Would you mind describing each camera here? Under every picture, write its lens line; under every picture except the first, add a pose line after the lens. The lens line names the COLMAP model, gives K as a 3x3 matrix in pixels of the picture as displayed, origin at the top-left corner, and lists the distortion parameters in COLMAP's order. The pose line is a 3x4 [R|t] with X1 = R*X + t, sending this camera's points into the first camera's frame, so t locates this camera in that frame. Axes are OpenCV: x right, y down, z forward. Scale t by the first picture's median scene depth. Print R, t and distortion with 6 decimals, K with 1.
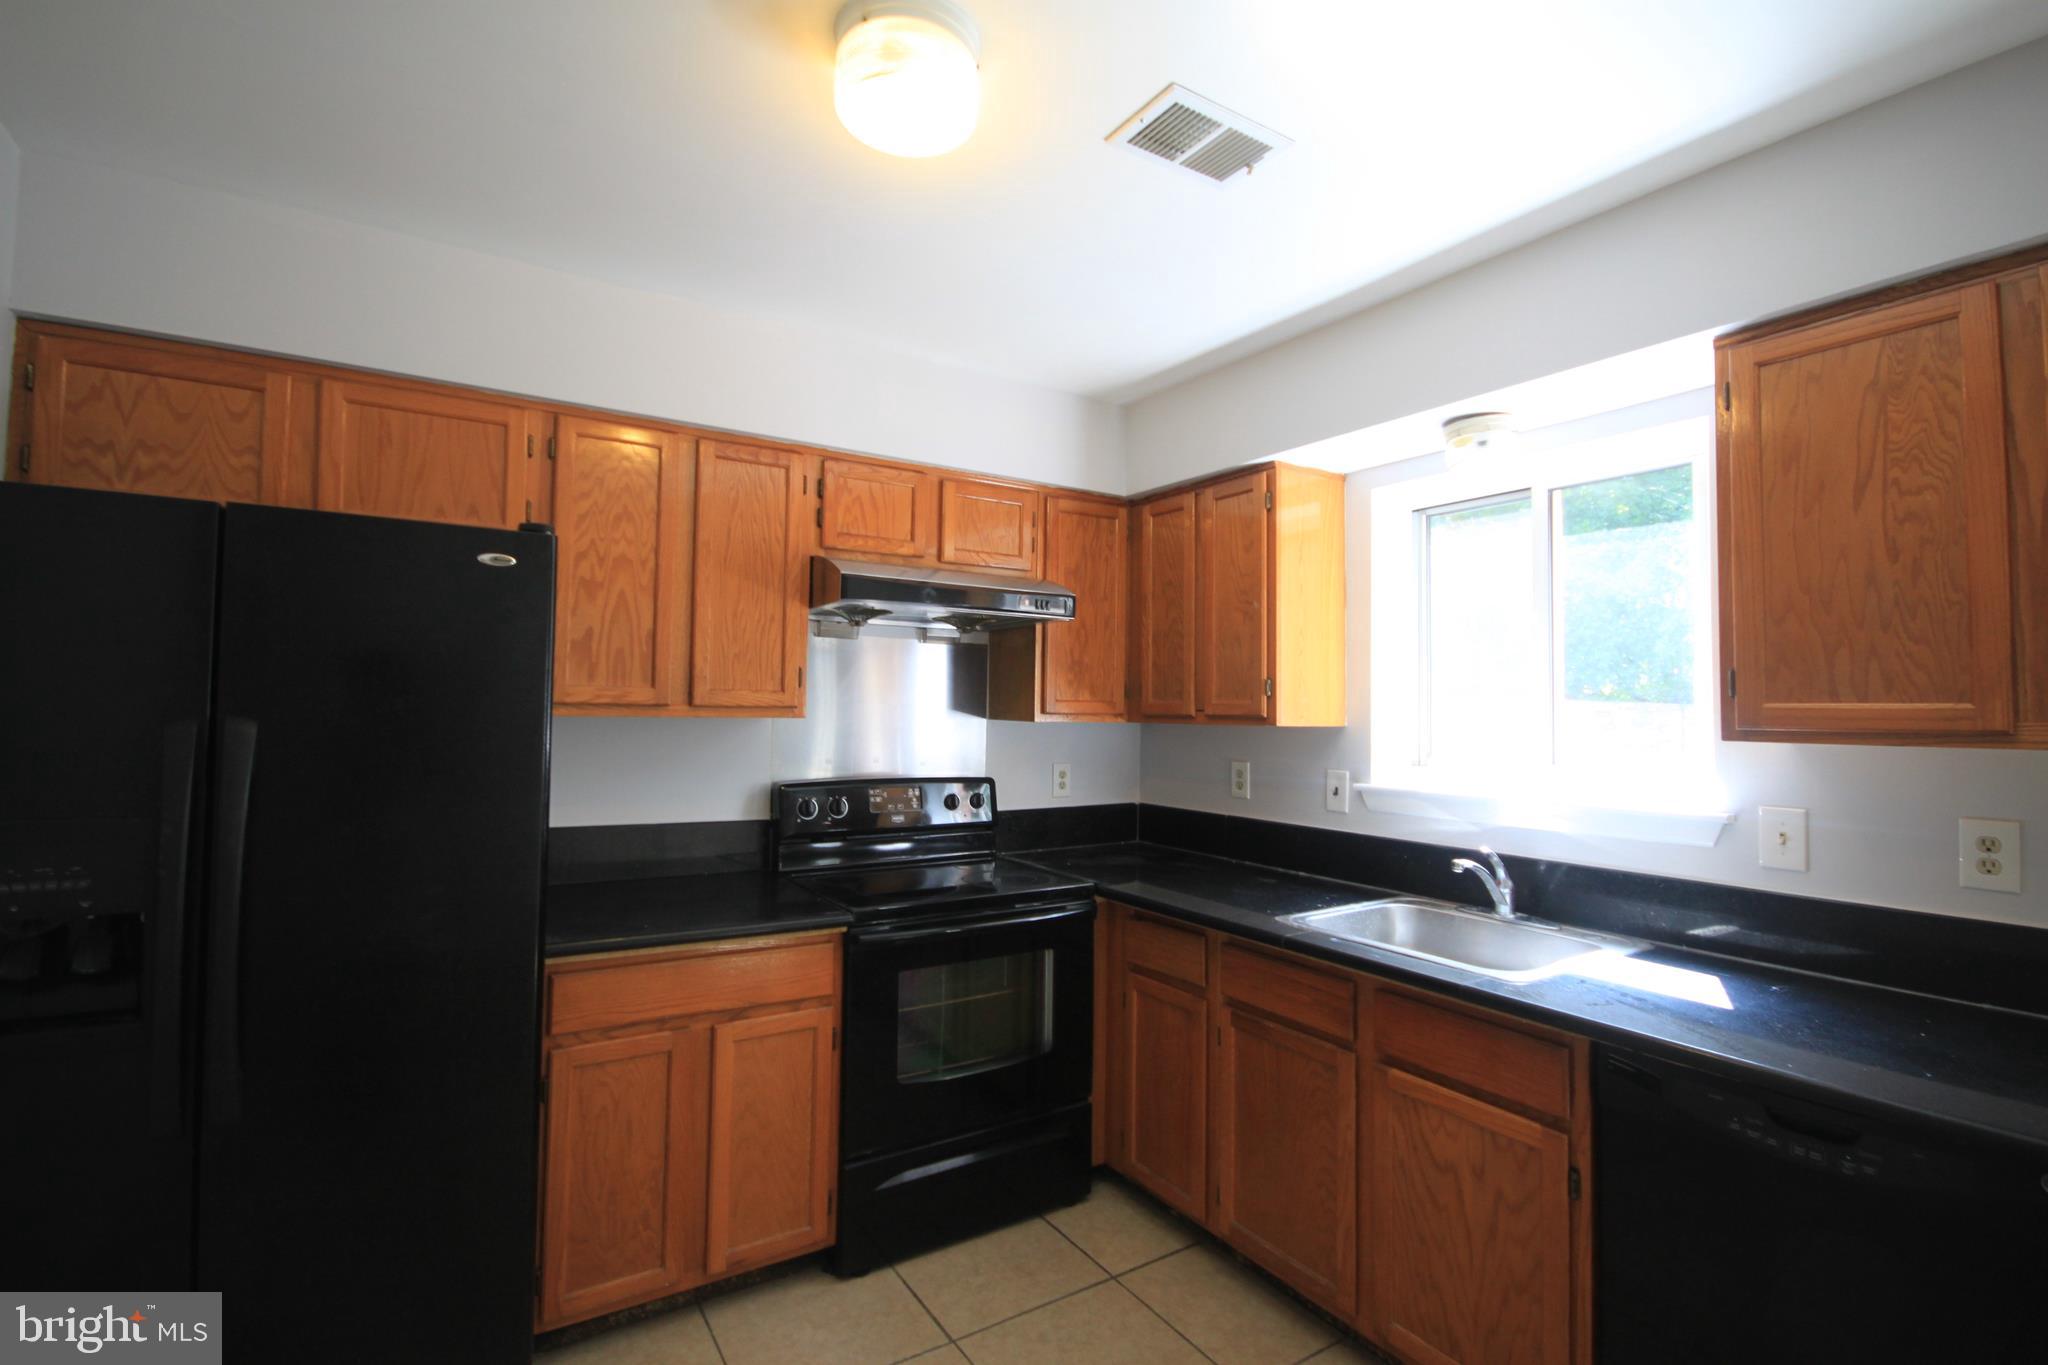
lens RADIAL K [[937.6, 0, 1023.8], [0, 937.6, 675.7], [0, 0, 1]] dist [0.000397, -0.006182]
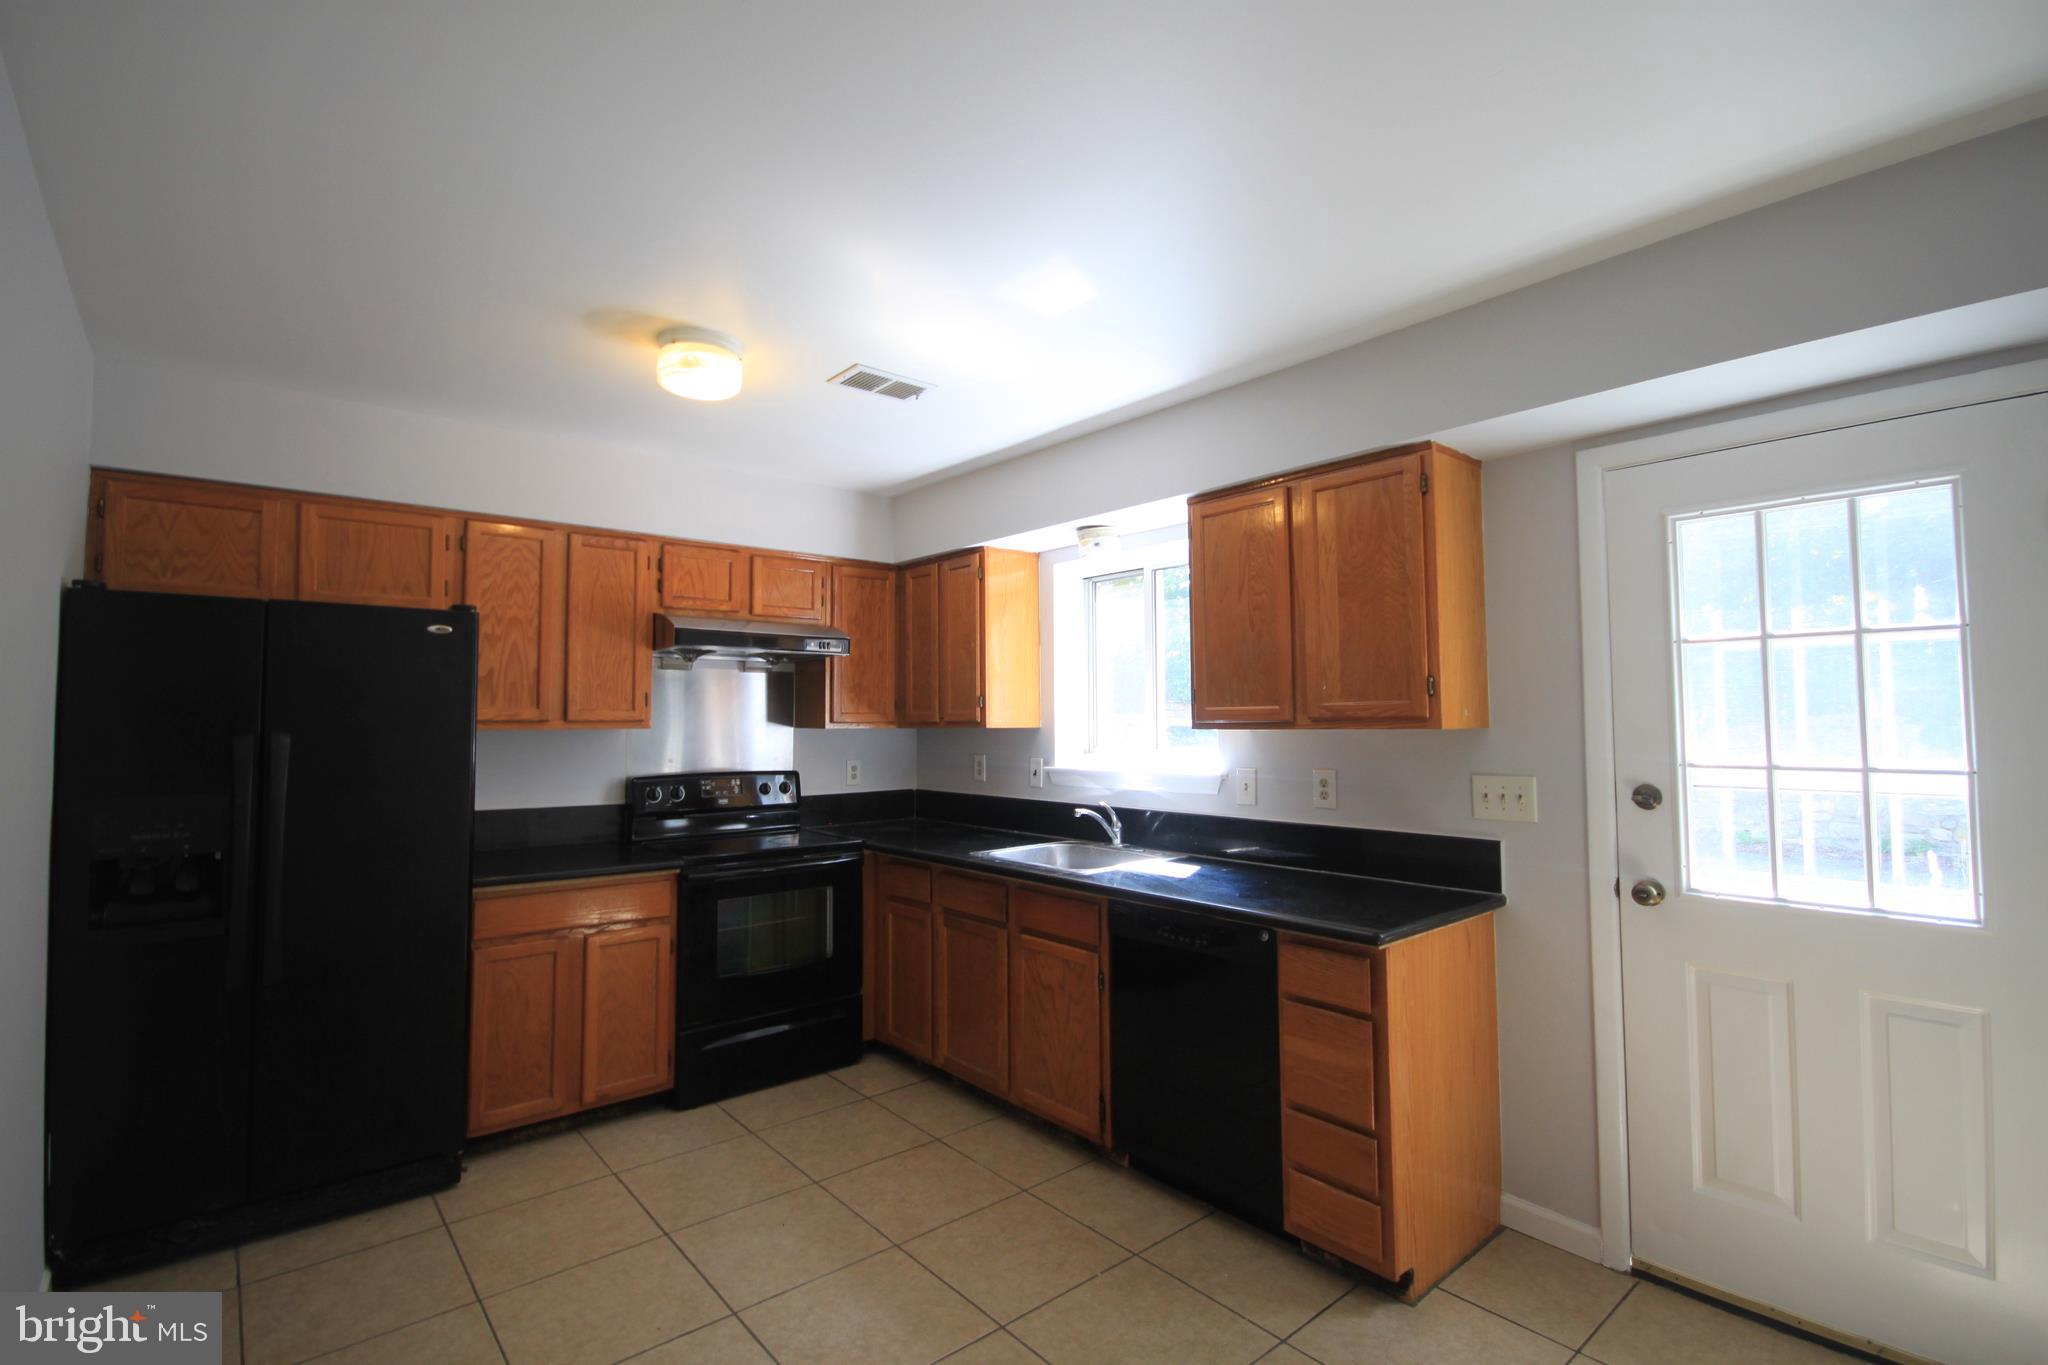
lens RADIAL K [[937.6, 0, 1023.8], [0, 937.6, 677.0], [0, 0, 1]] dist [0.000397, -0.006182]
pose [[0.990742, -0.012194, 0.135213, 0.150336], [0.013792, 0.999846, -0.010893, -0.010306], [-0.135059, 0.012657, 0.990757, -0.531429]]
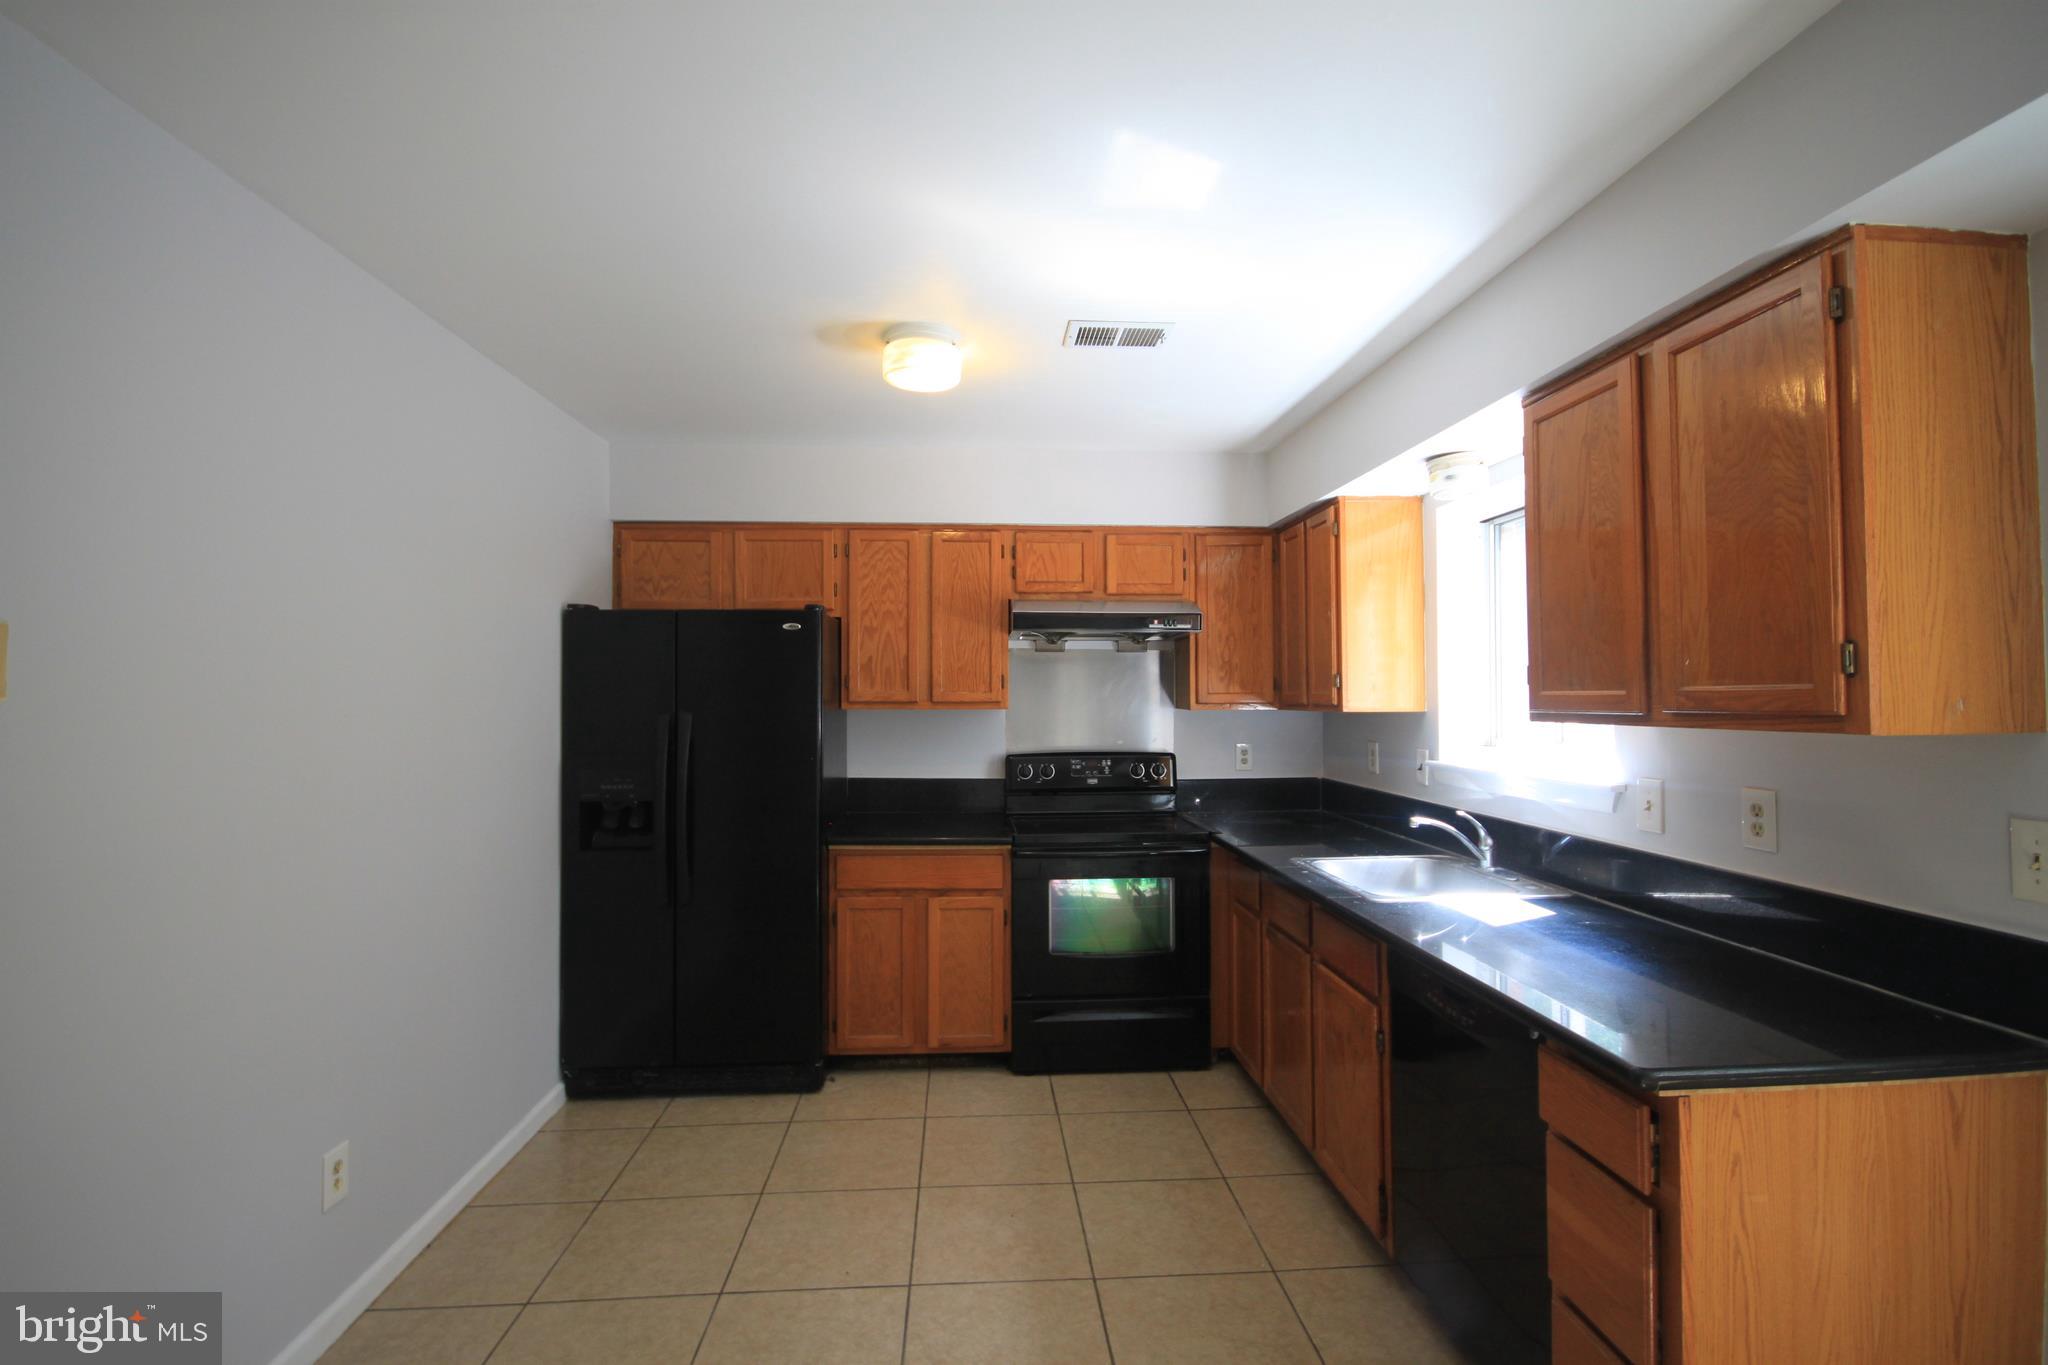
lens RADIAL K [[937.6, 0, 1026.1], [0, 937.6, 676.0], [0, 0, 1]] dist [0.000397, -0.006182]
pose [[0.875204, -0.025943, -0.483057, 0.580106], [0.032086, 0.999475, 0.004456, -0.014246], [0.482688, -0.019400, 0.875577, -0.323058]]
